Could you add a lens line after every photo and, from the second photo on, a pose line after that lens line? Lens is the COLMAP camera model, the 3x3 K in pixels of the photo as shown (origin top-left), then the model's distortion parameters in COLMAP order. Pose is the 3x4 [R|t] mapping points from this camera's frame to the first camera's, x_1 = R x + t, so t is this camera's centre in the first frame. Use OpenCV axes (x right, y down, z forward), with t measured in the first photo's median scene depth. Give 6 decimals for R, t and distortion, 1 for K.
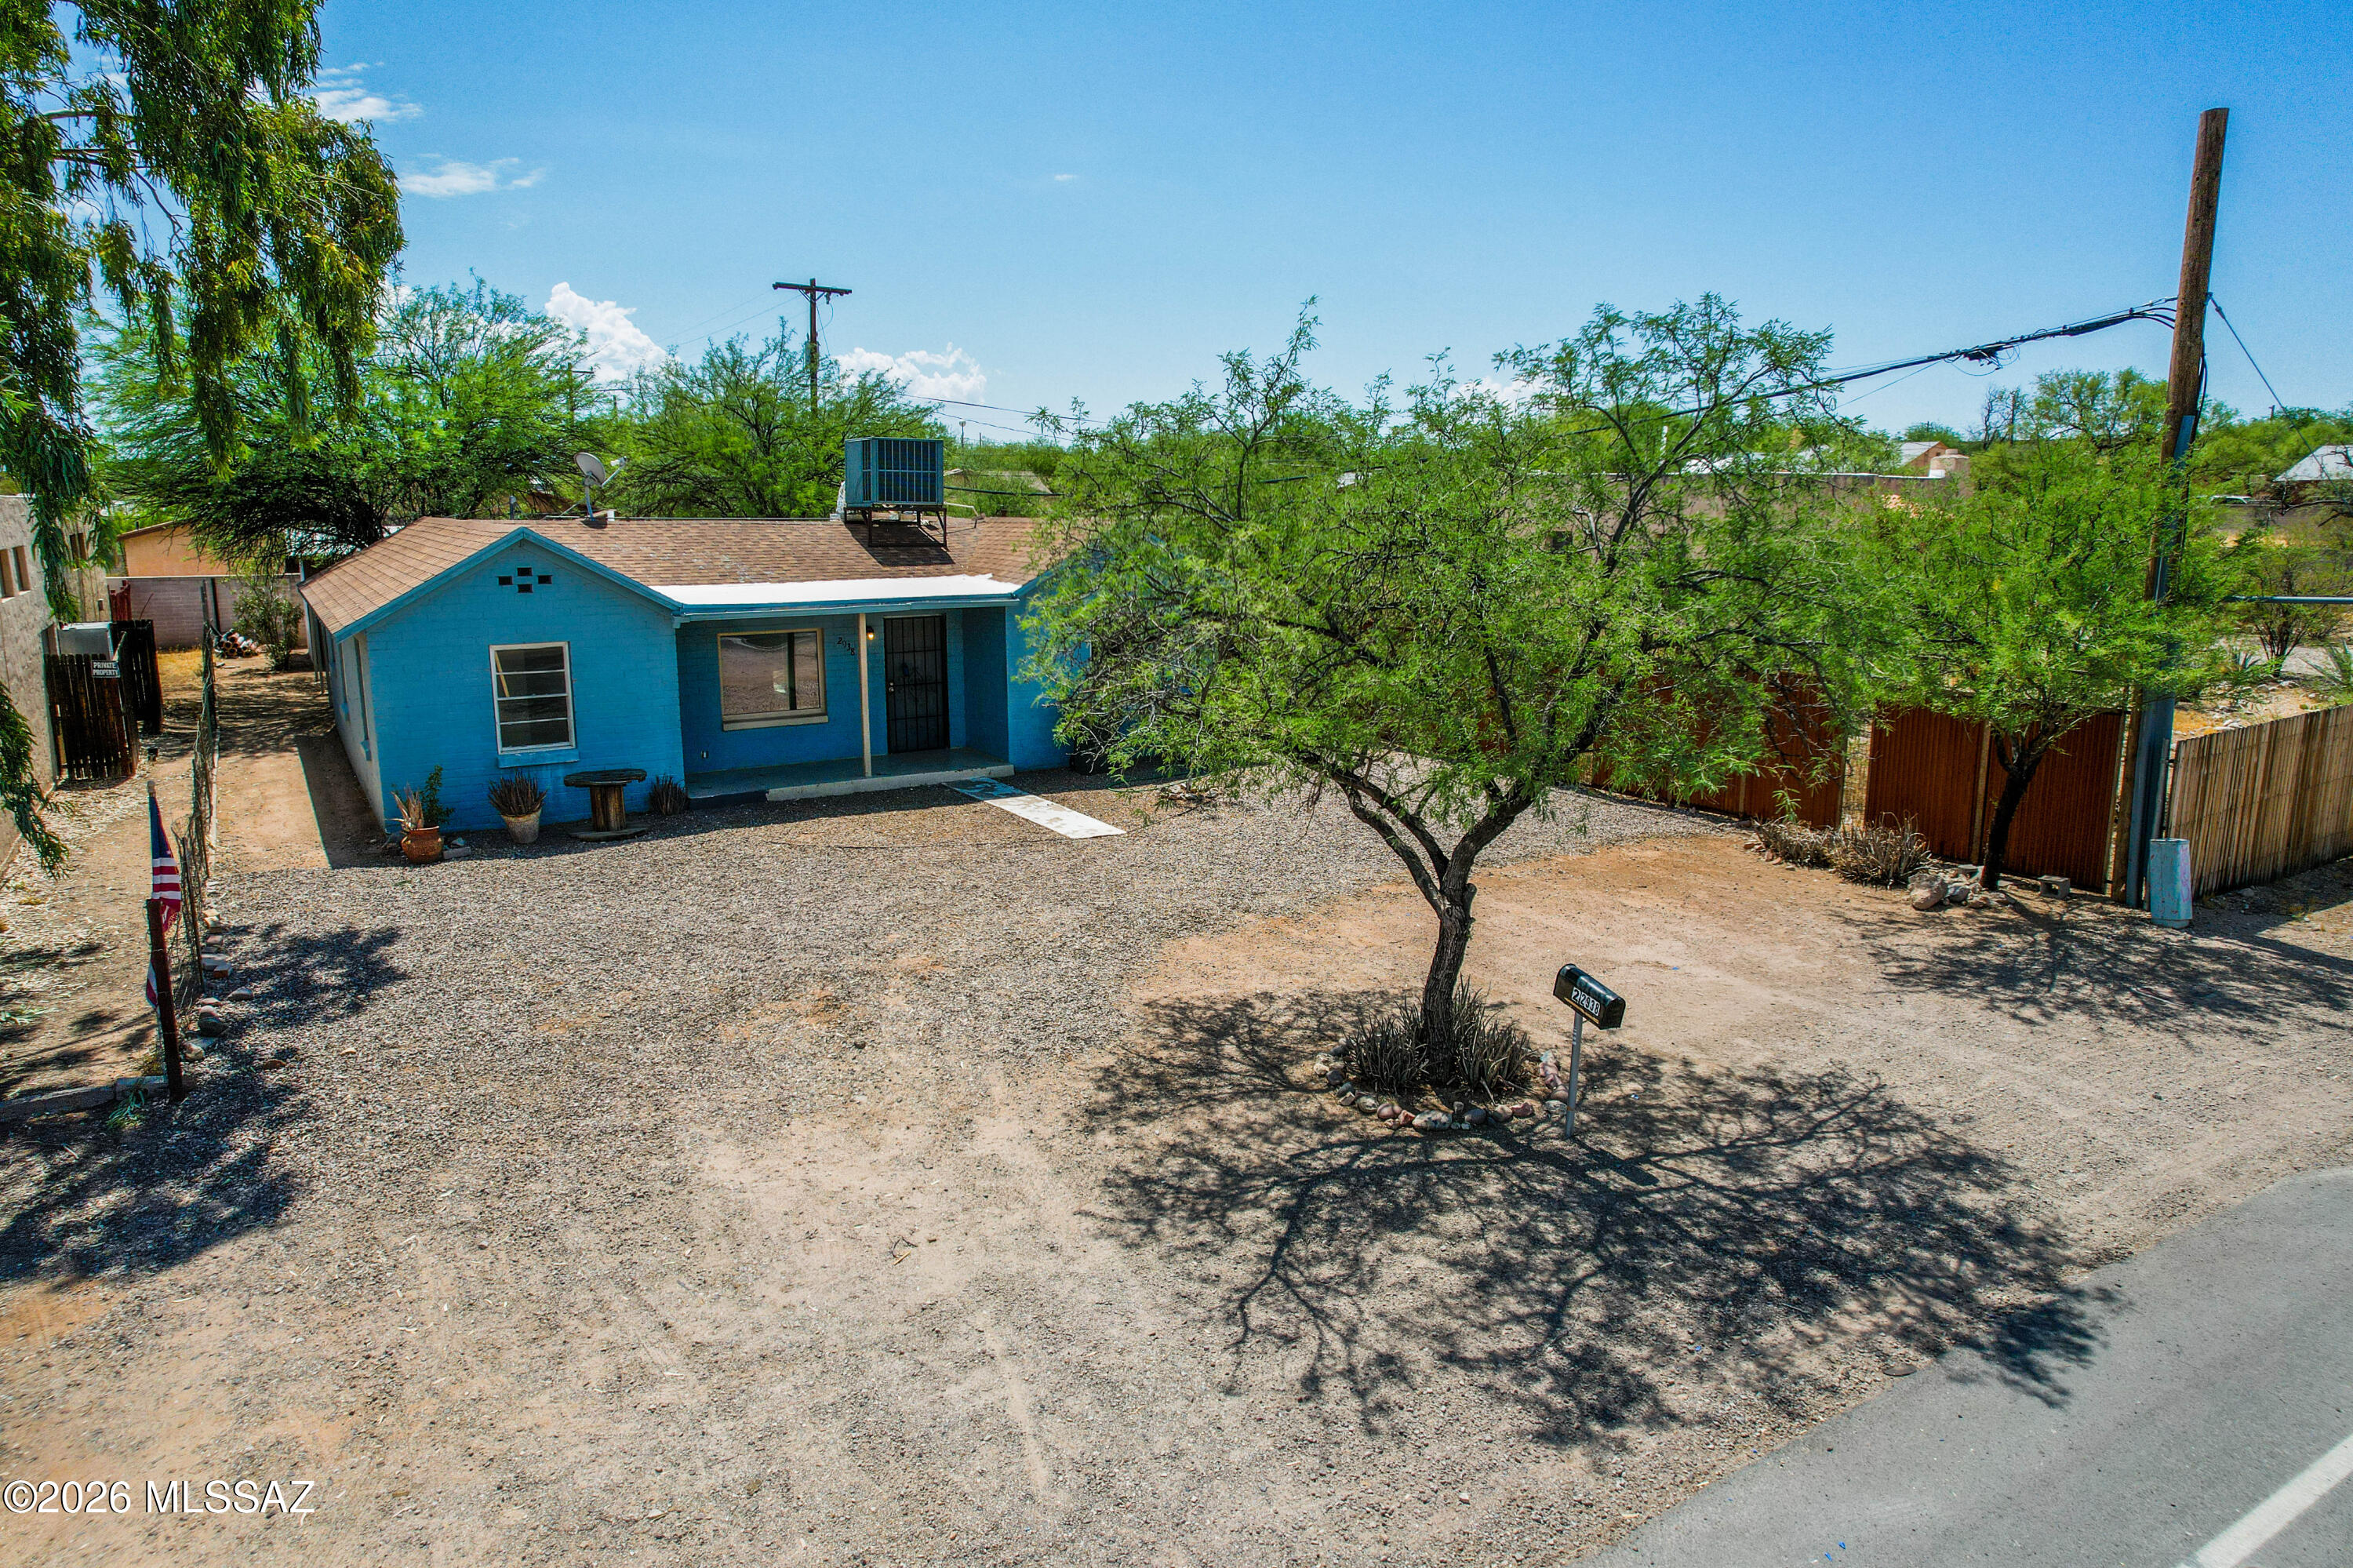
lens RADIAL K [[1492.6, 0, 1176.5], [0, 1492.6, 784.0], [0, 0, 1]] dist [-0.070729, 0.065620]
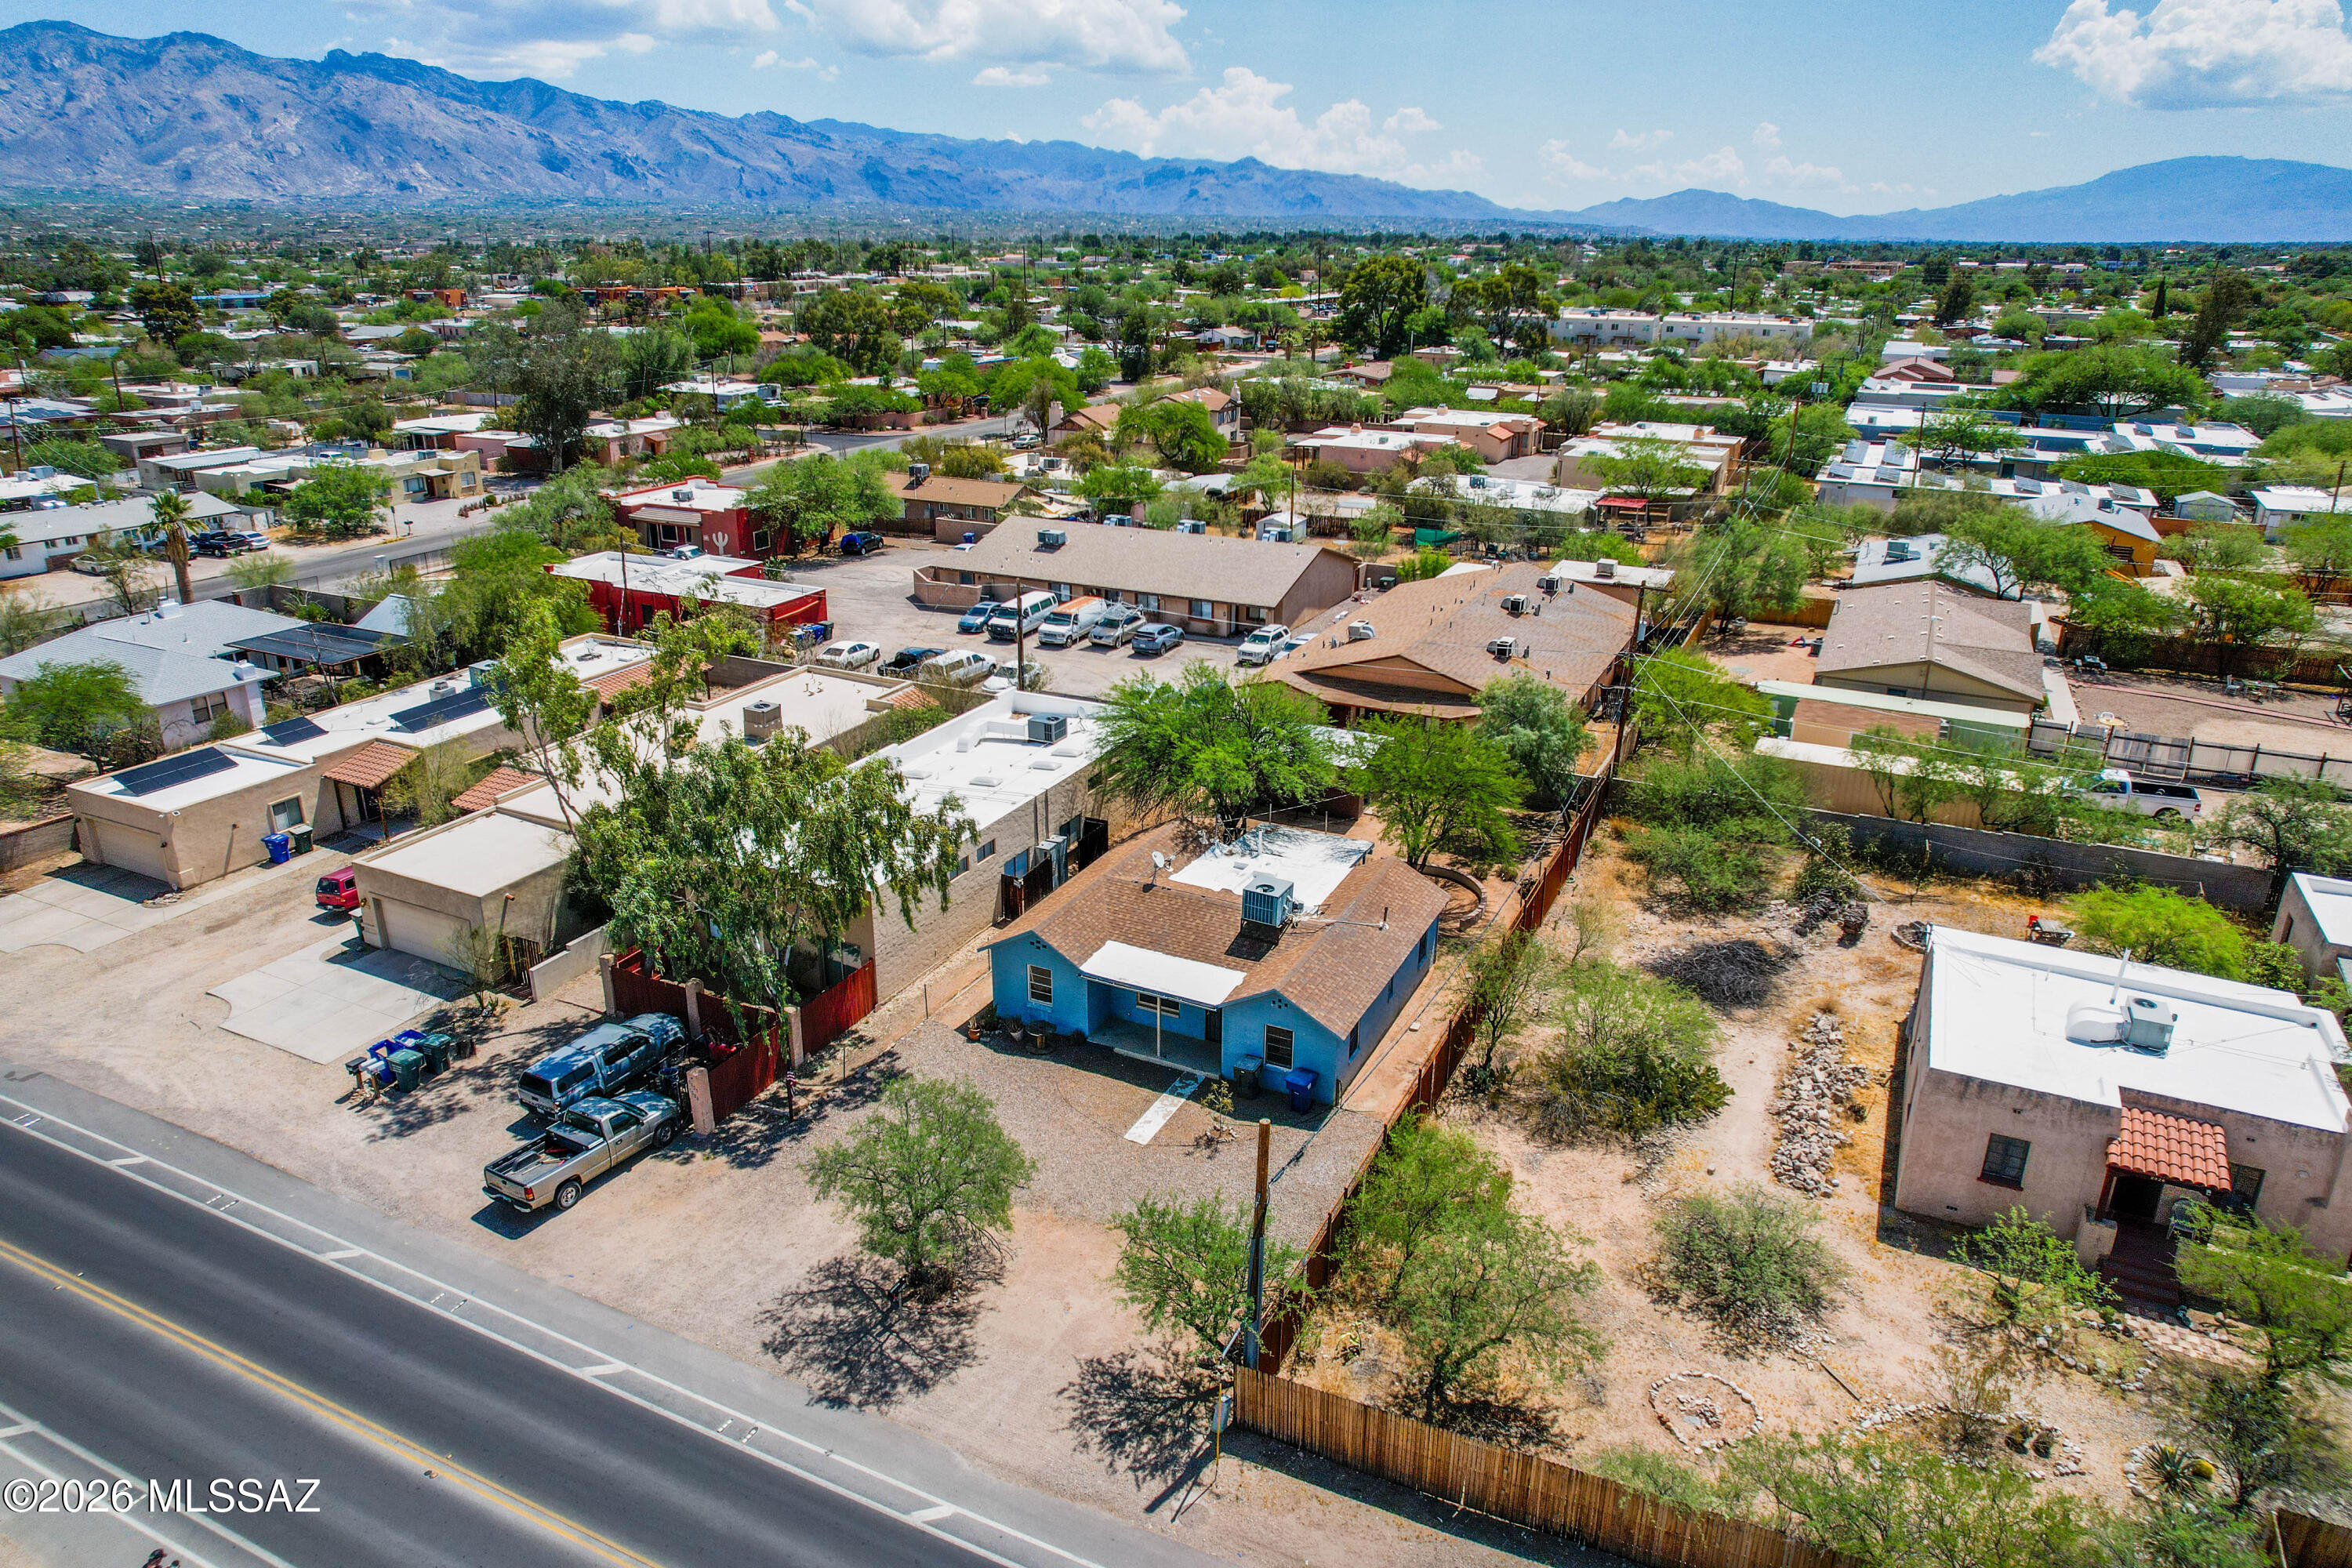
lens RADIAL K [[1482.2, 0, 1176.0], [0, 1482.2, 784.0], [0, 0, 1]] dist [-0.036164, 0.001622]
pose [[0.529674, 0.298360, -0.793994, 3.083448], [-0.170644, 0.954436, 0.244812, -2.004689], [0.830859, 0.005820, 0.556453, -0.469292]]
